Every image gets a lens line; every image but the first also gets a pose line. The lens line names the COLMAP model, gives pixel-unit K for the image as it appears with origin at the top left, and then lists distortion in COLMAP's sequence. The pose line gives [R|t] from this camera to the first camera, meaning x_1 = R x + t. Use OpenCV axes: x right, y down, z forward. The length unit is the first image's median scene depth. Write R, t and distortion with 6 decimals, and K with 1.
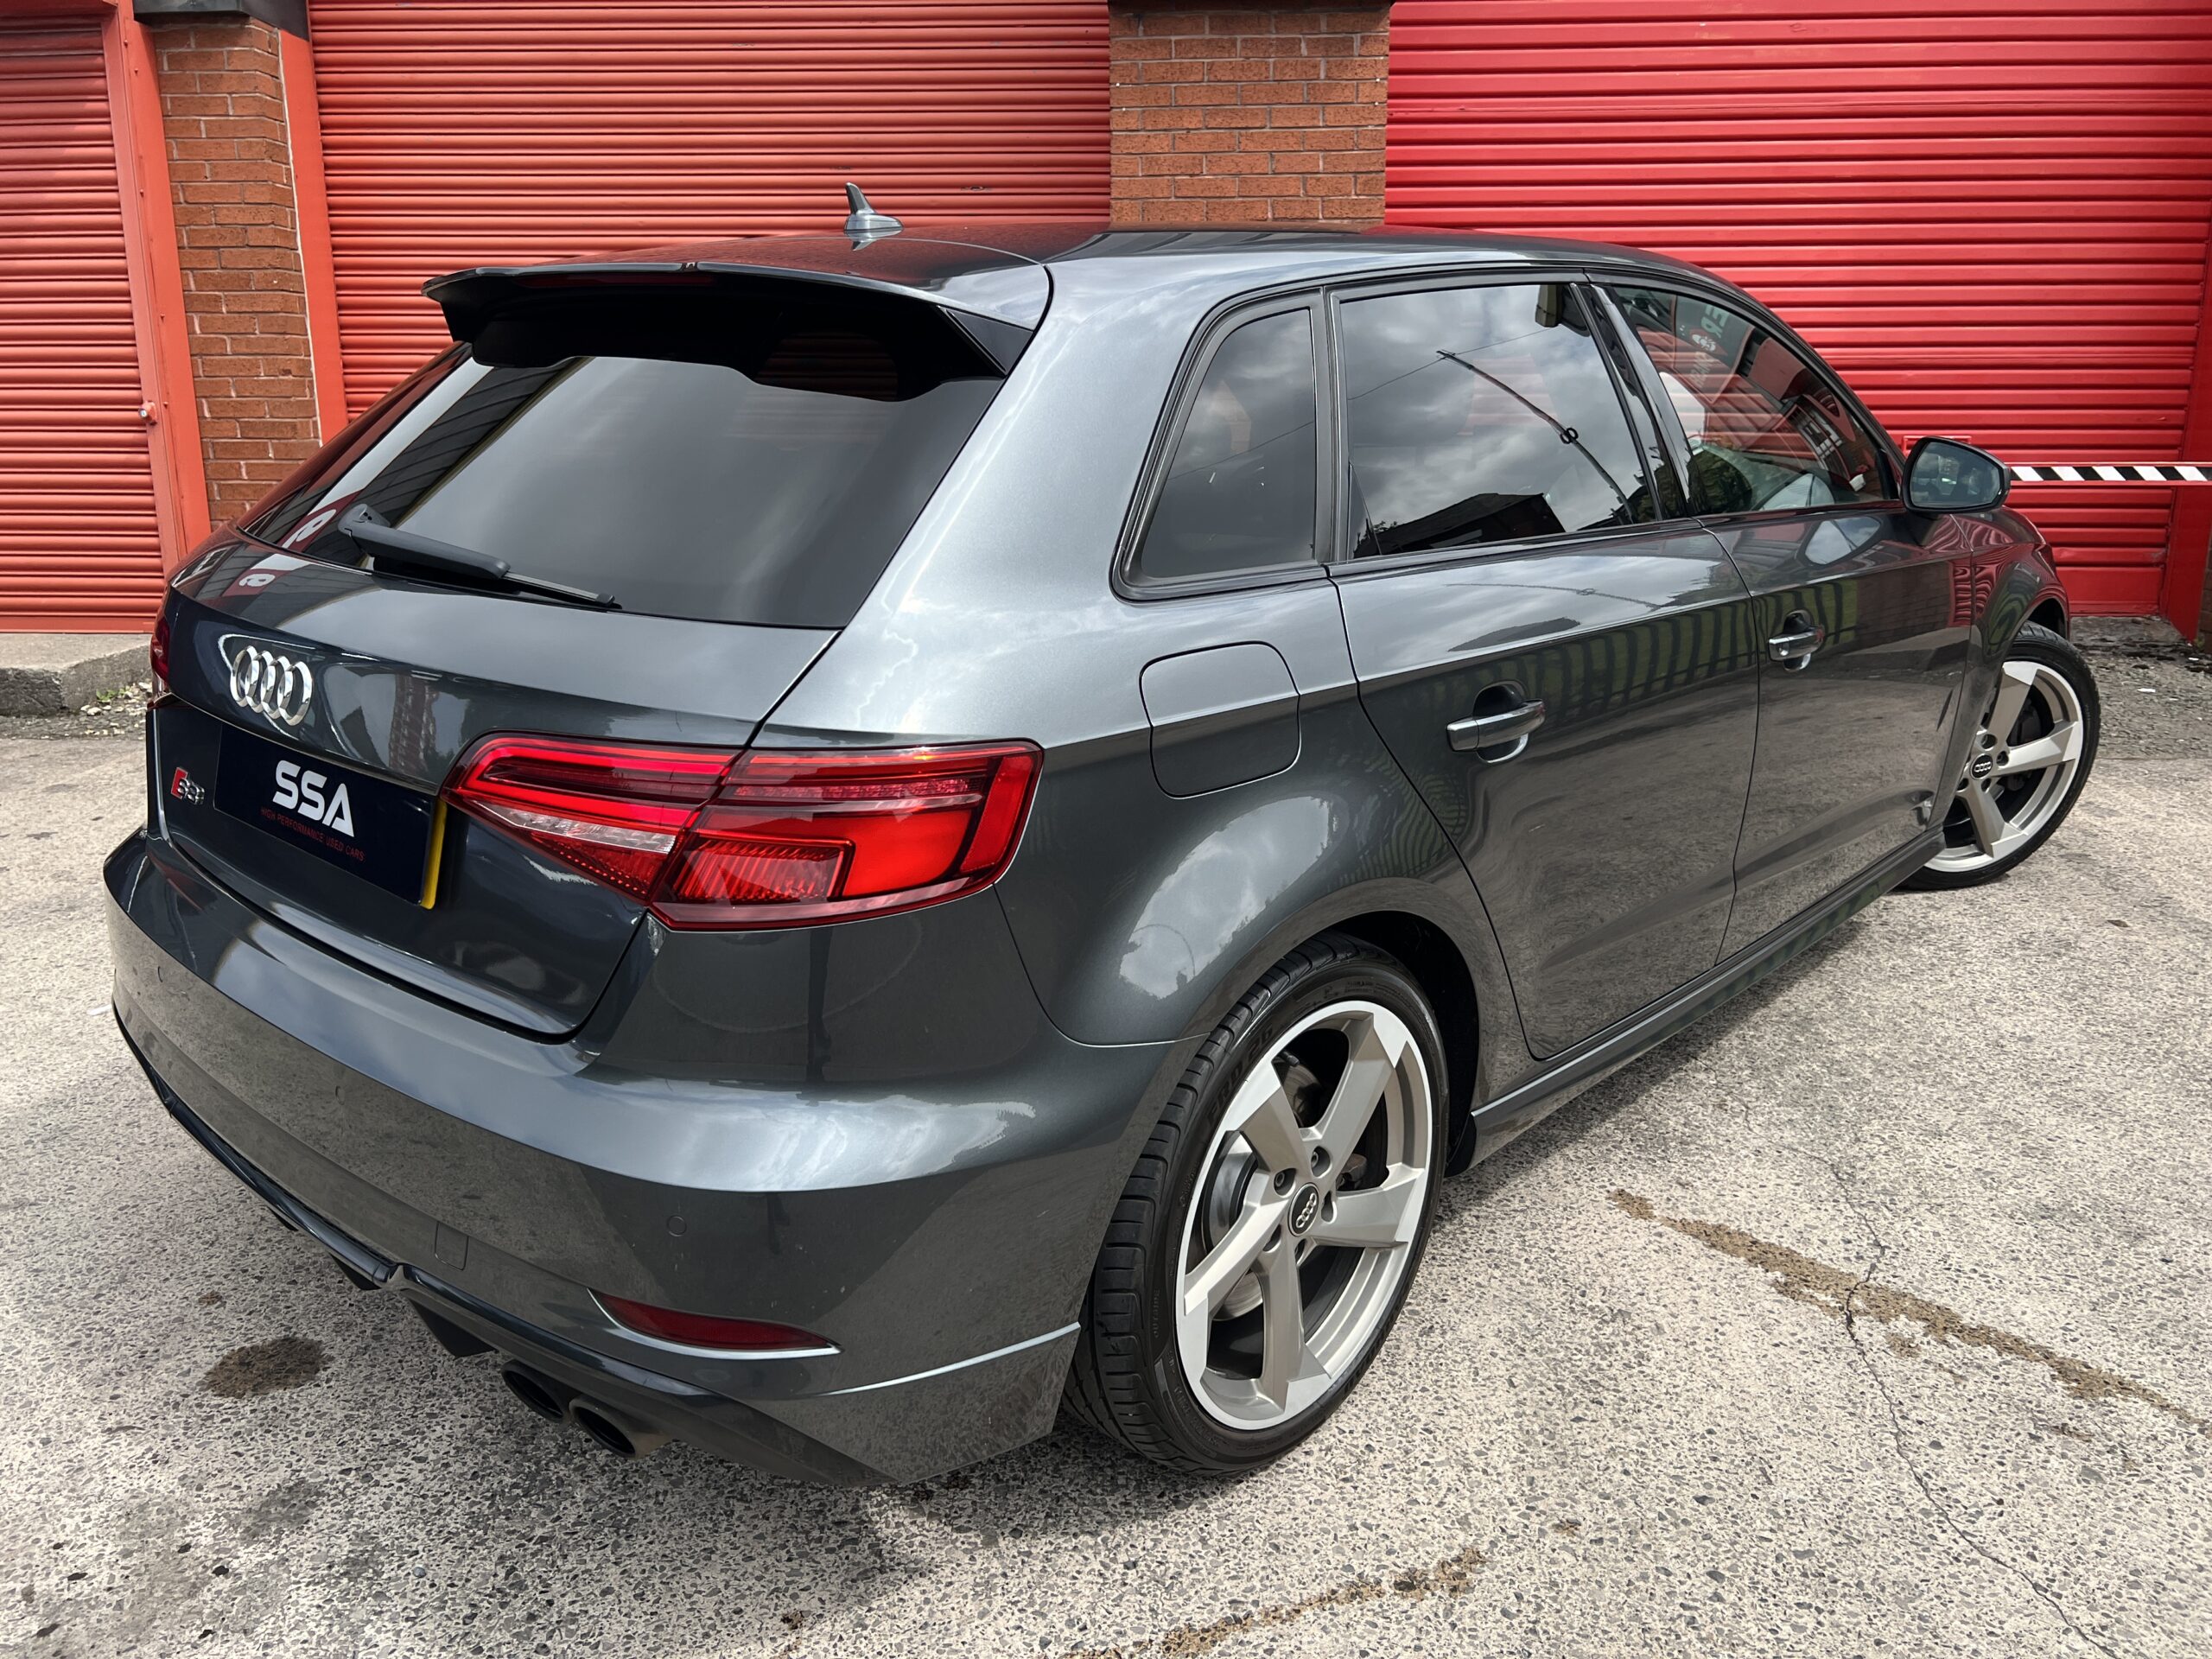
lens RADIAL K [[1686.4, 0, 1105.5], [0, 1686.4, 801.8], [0, 0, 1]] dist [0.039853, -0.048932]
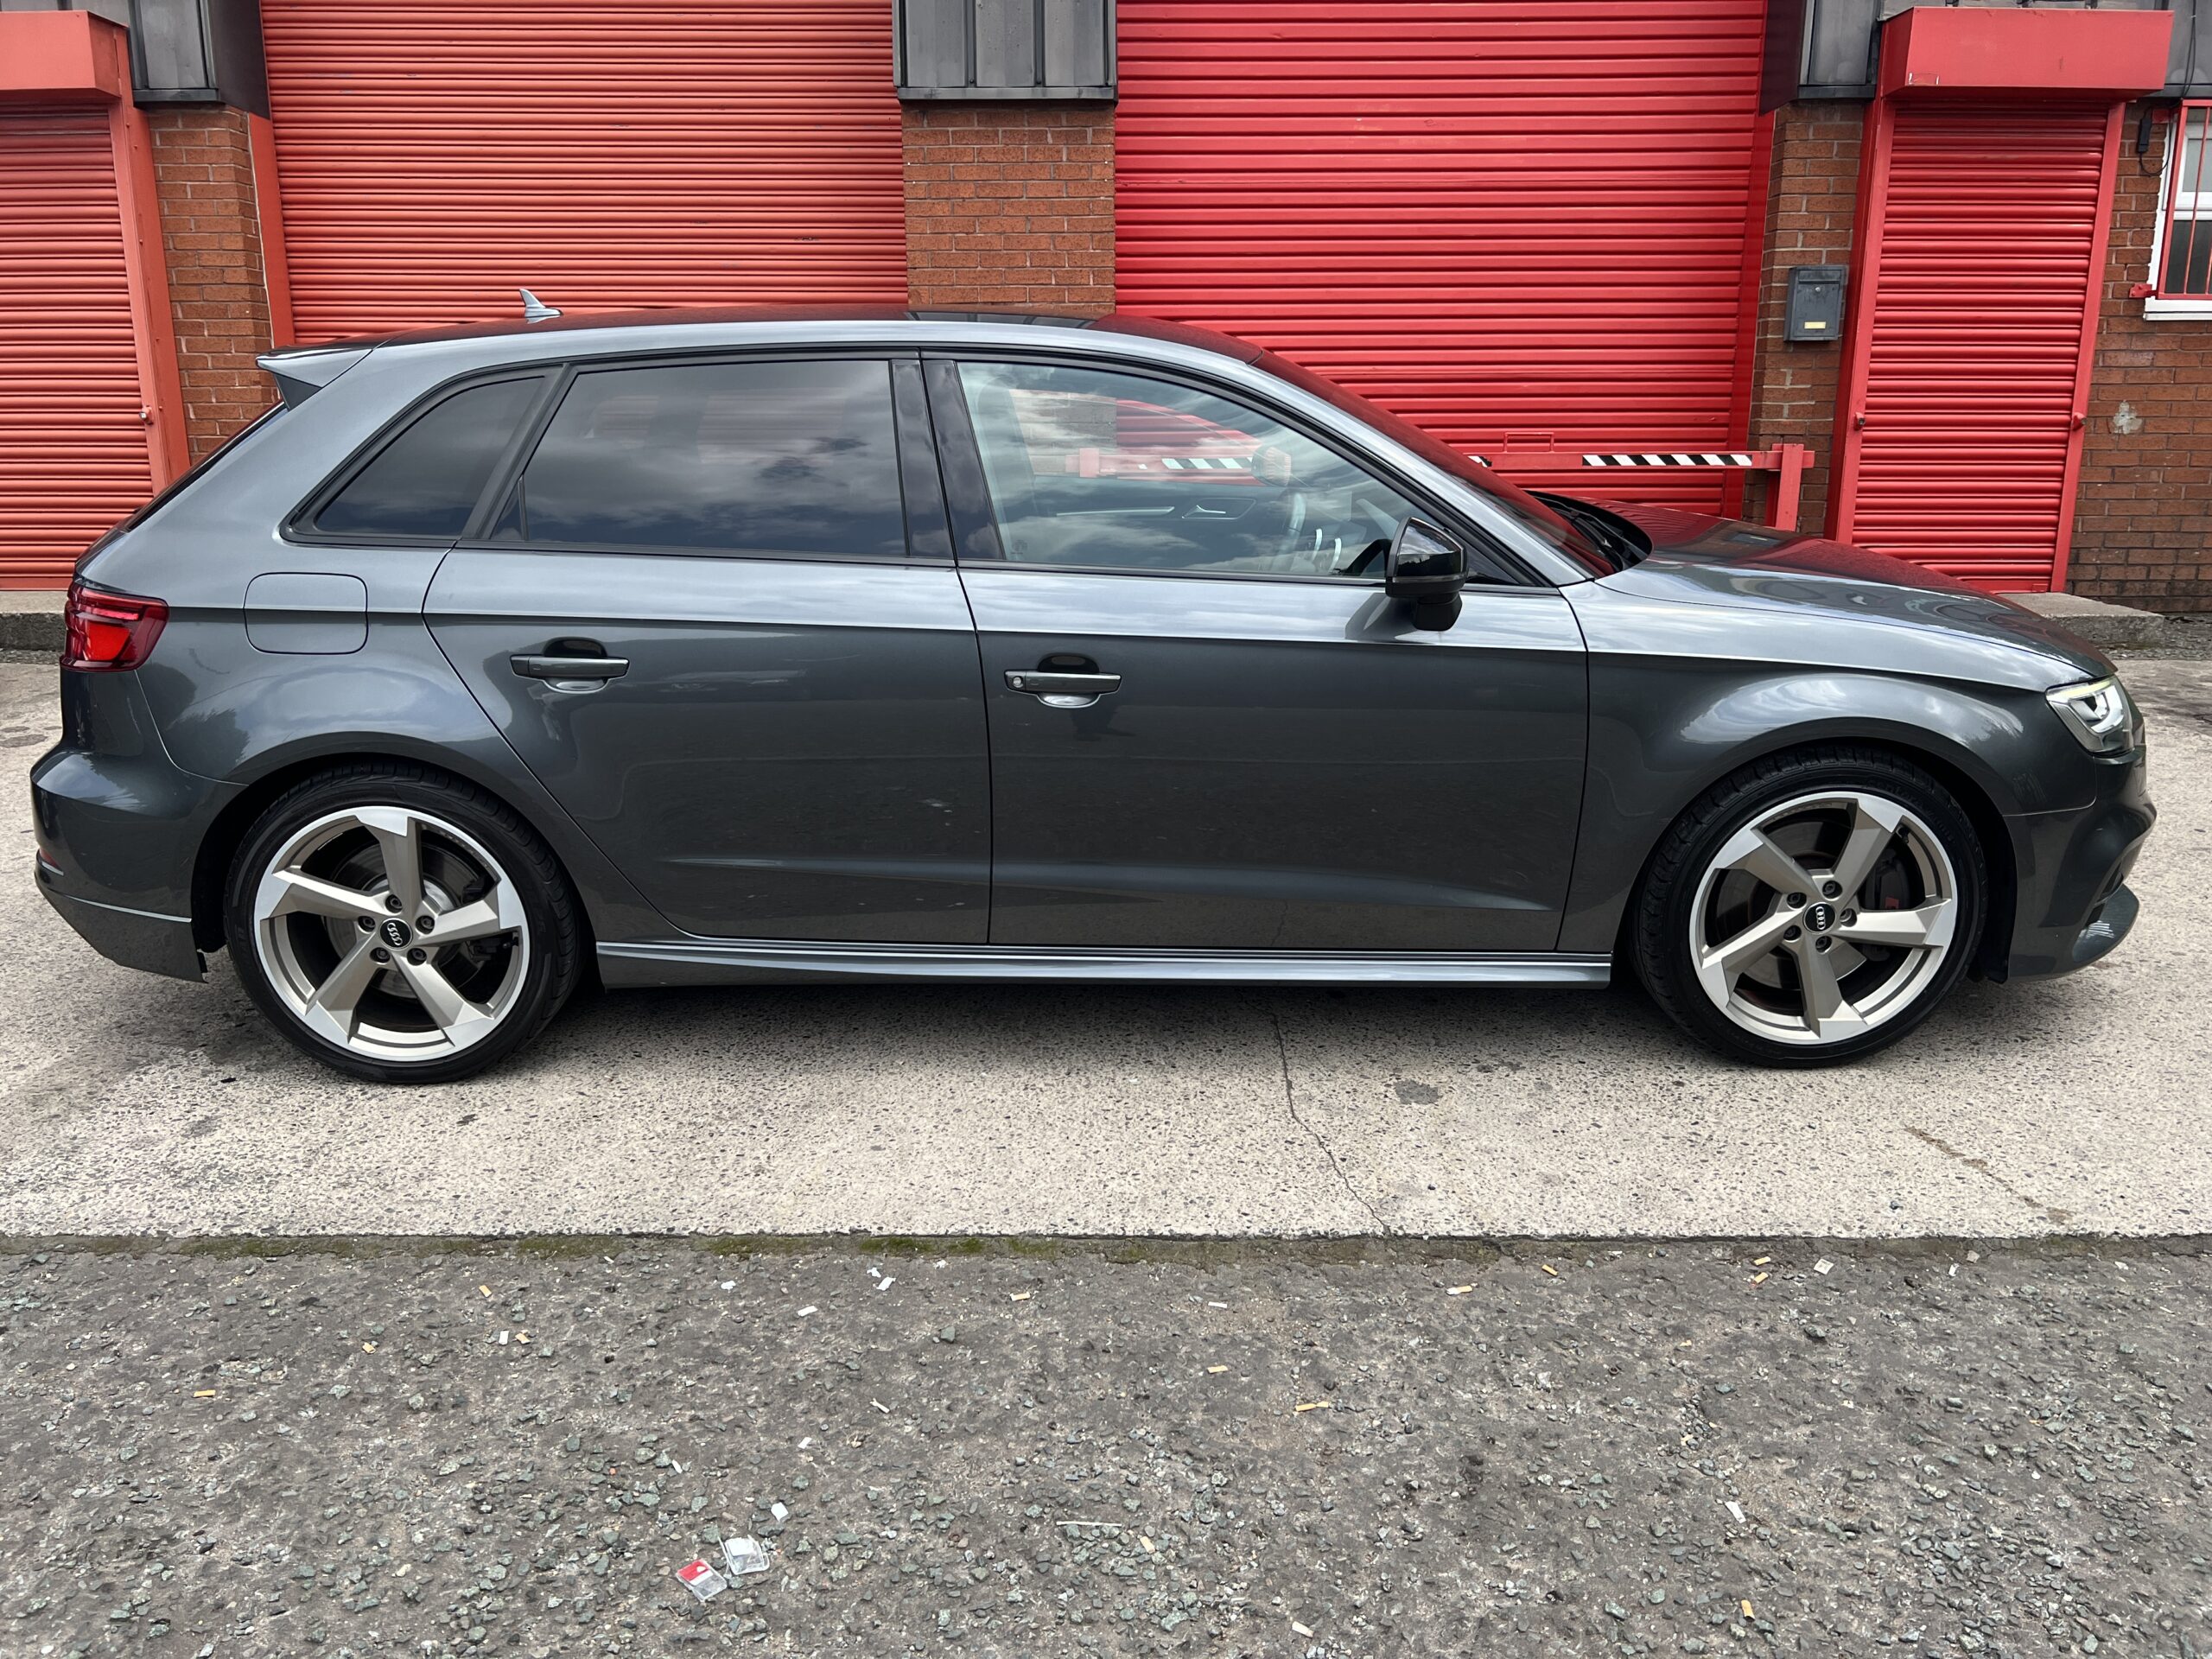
lens RADIAL K [[1686.4, 0, 1107.2], [0, 1686.4, 806.5], [0, 0, 1]] dist [0.039853, -0.048932]
pose [[0.998733, -0.012244, 0.048818, 0.242524], [0.012135, 0.999923, 0.002534, 0.191820], [-0.048845, -0.001938, 0.998804, -0.844597]]
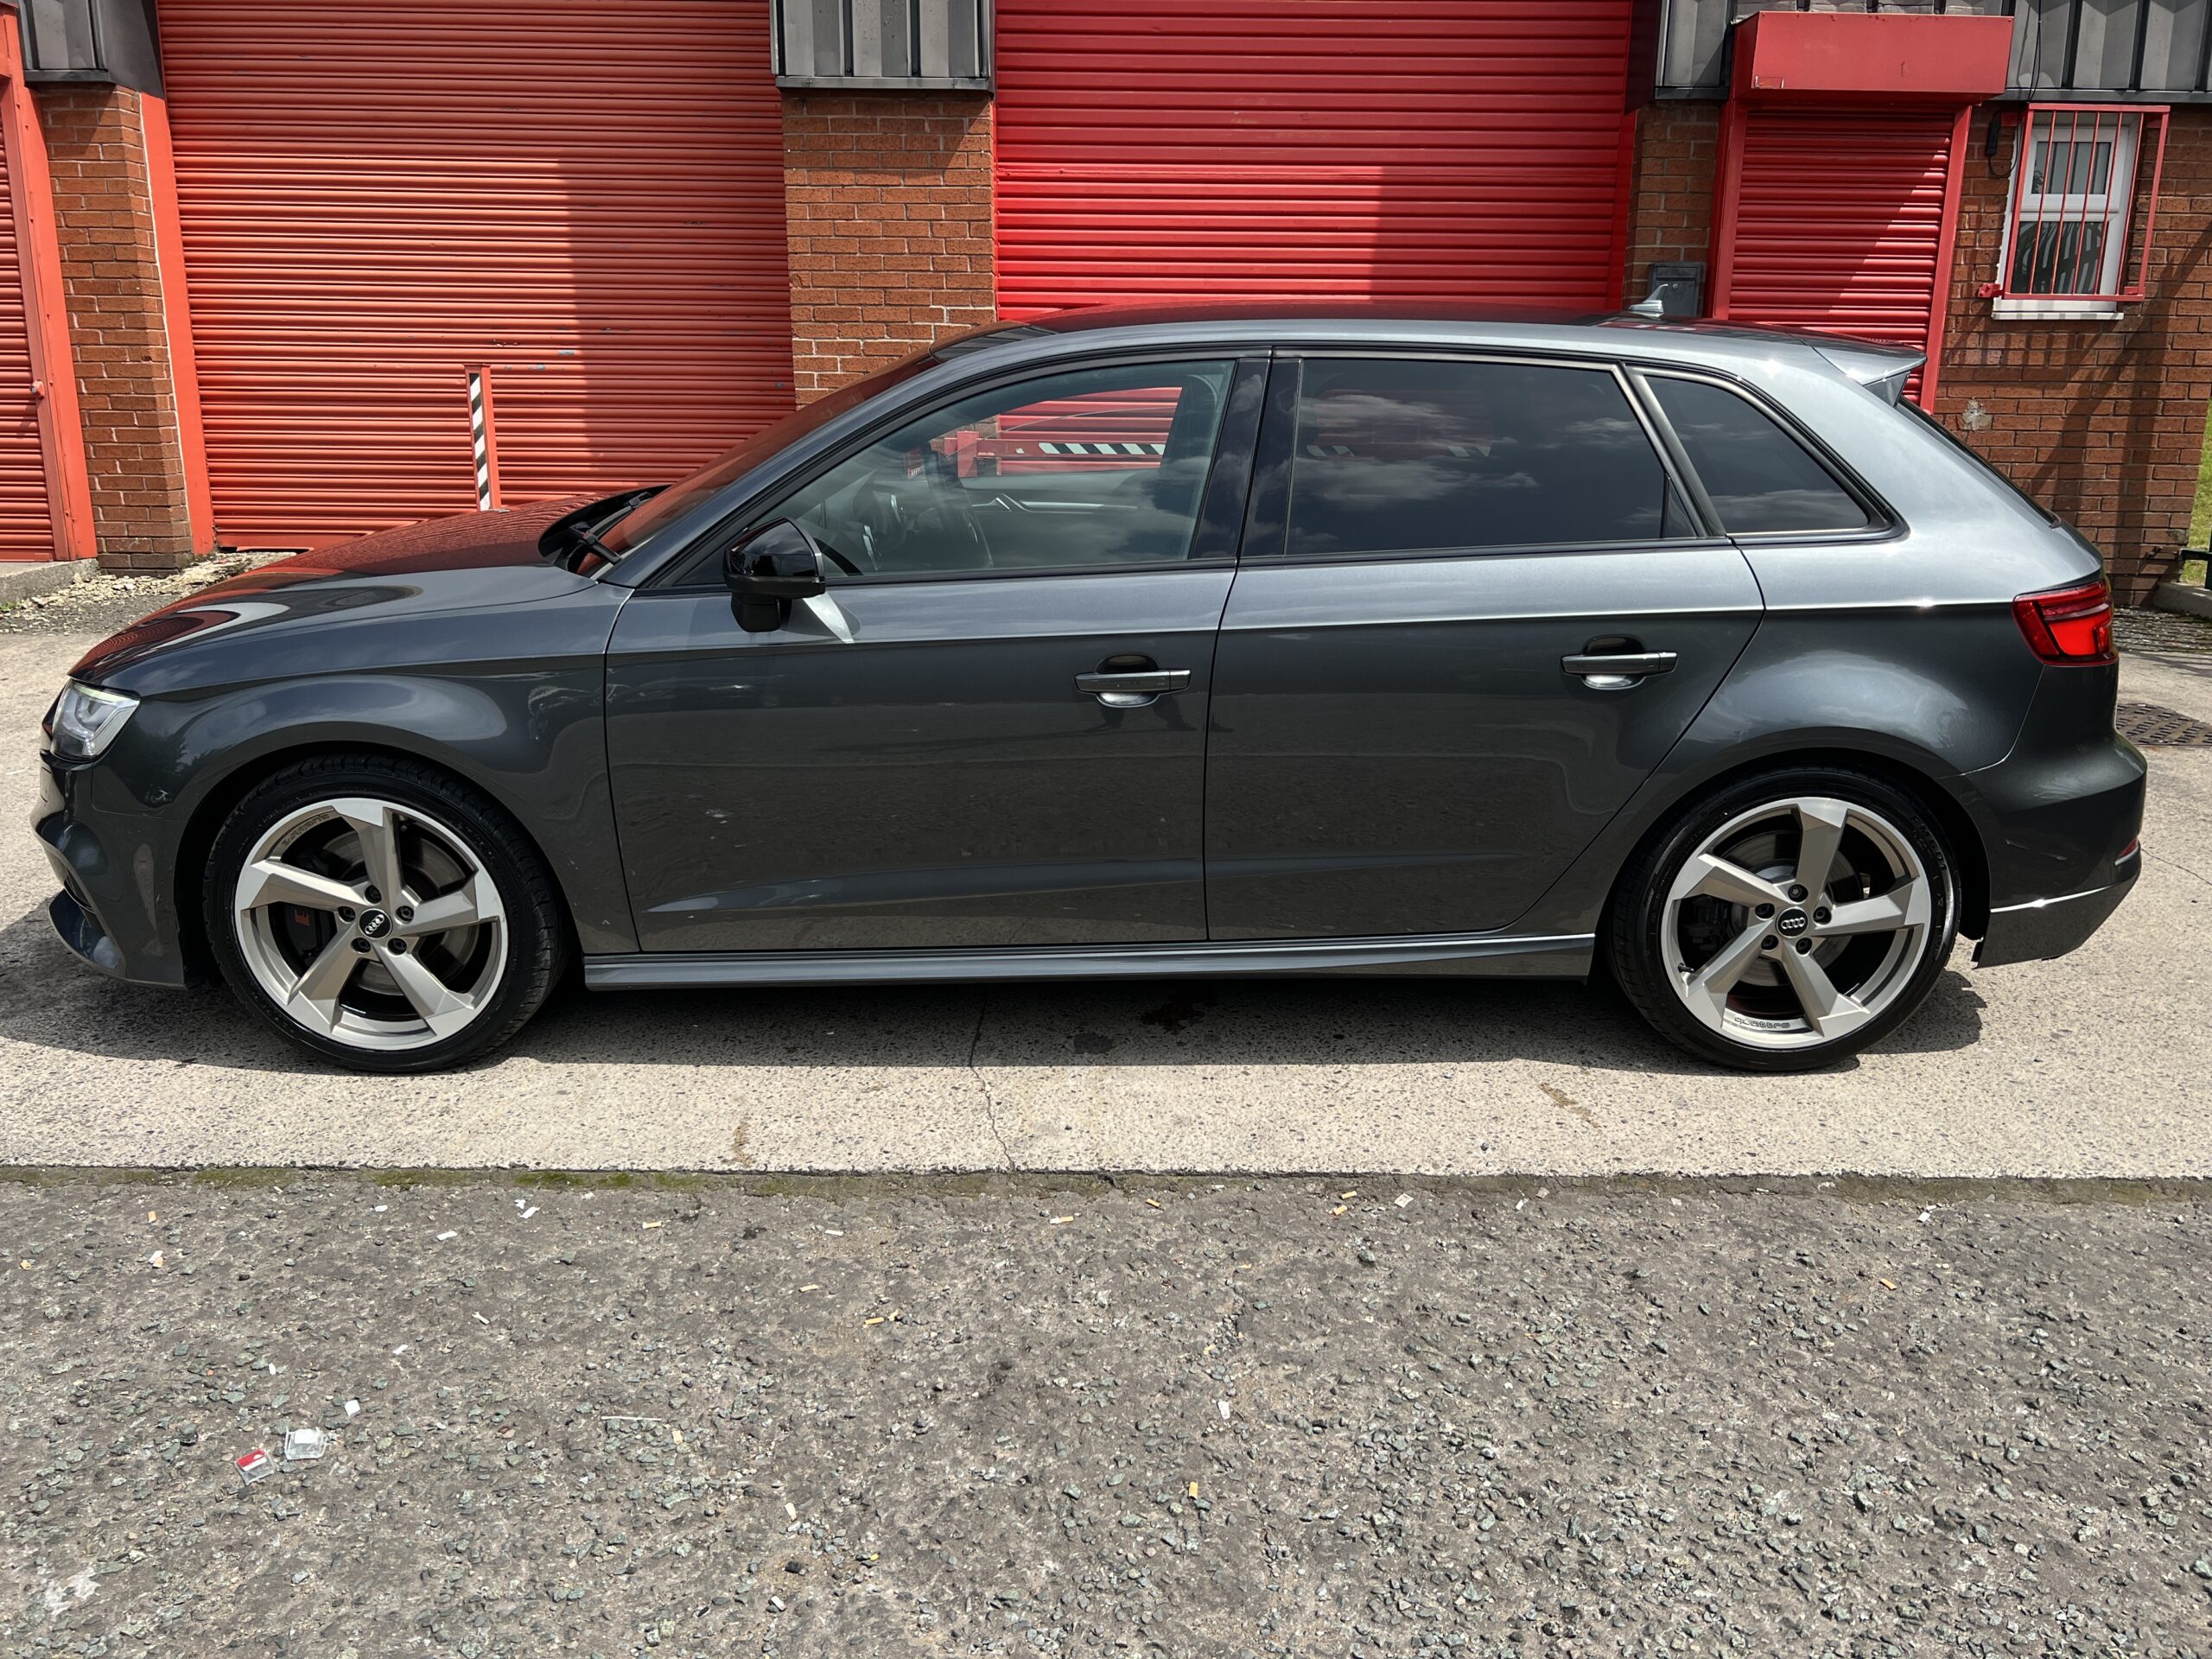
lens RADIAL K [[1686.4, 0, 1128.8], [0, 1686.4, 808.7], [0, 0, 1]] dist [0.039853, -0.048932]
pose [[0.998265, -0.003895, 0.058745, 0.520800], [0.003092, 0.999900, 0.013764, 0.207070], [-0.058792, -0.013559, 0.998178, -0.951865]]
